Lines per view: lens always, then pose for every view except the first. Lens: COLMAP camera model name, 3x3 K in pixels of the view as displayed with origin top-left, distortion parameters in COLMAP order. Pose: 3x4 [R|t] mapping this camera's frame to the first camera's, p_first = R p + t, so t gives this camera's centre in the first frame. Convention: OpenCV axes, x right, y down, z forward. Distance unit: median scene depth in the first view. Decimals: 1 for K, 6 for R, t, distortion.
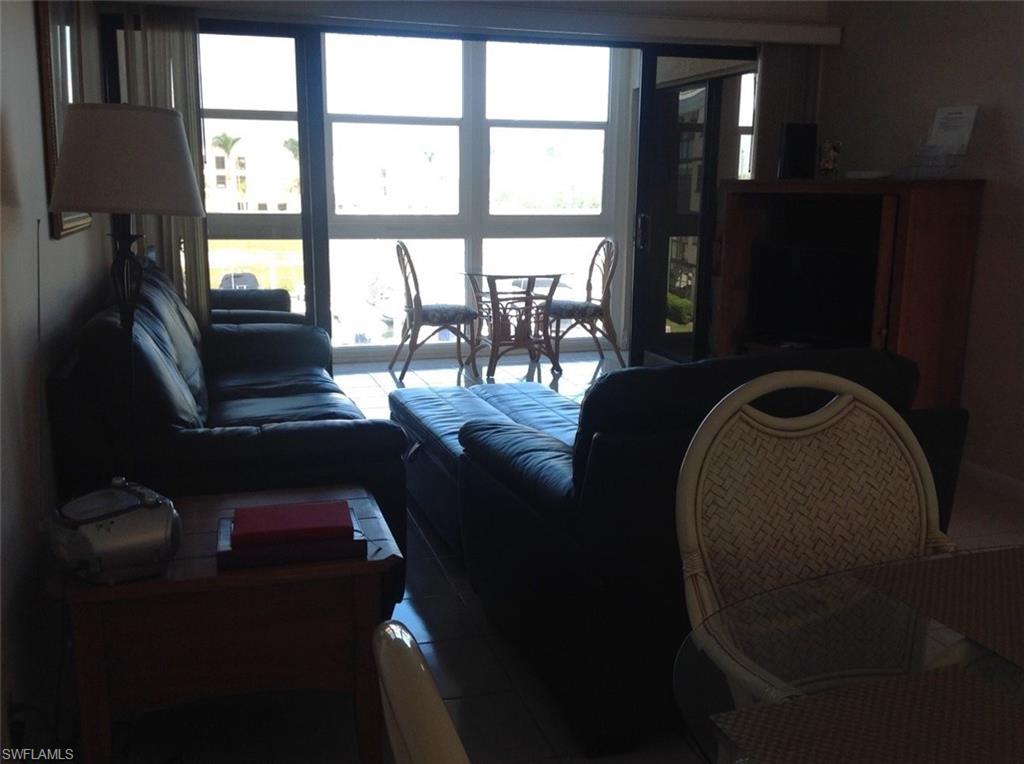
lens RADIAL K [[983.2, 0, 512.0], [0, 983.2, 382.0], [0, 0, 1]] dist [0.135729, -0.238596]
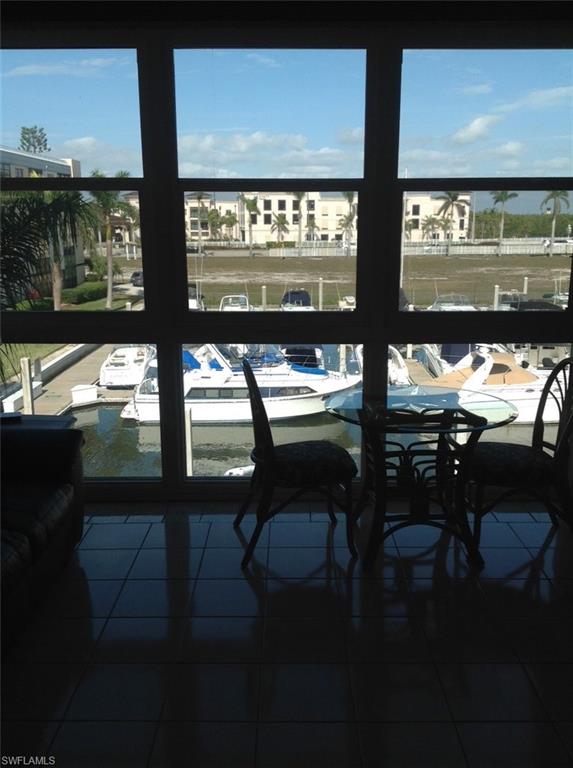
lens RADIAL K [[737.4, 0, 286.5], [0, 737.4, 384.0], [0, 0, 1]] dist [0.135729, -0.238596]
pose [[0.955892, 0.057640, -0.288006, 0.059398], [-0.051062, 0.998236, 0.030308, -0.130788], [0.289244, -0.014265, 0.957149, 0.470612]]
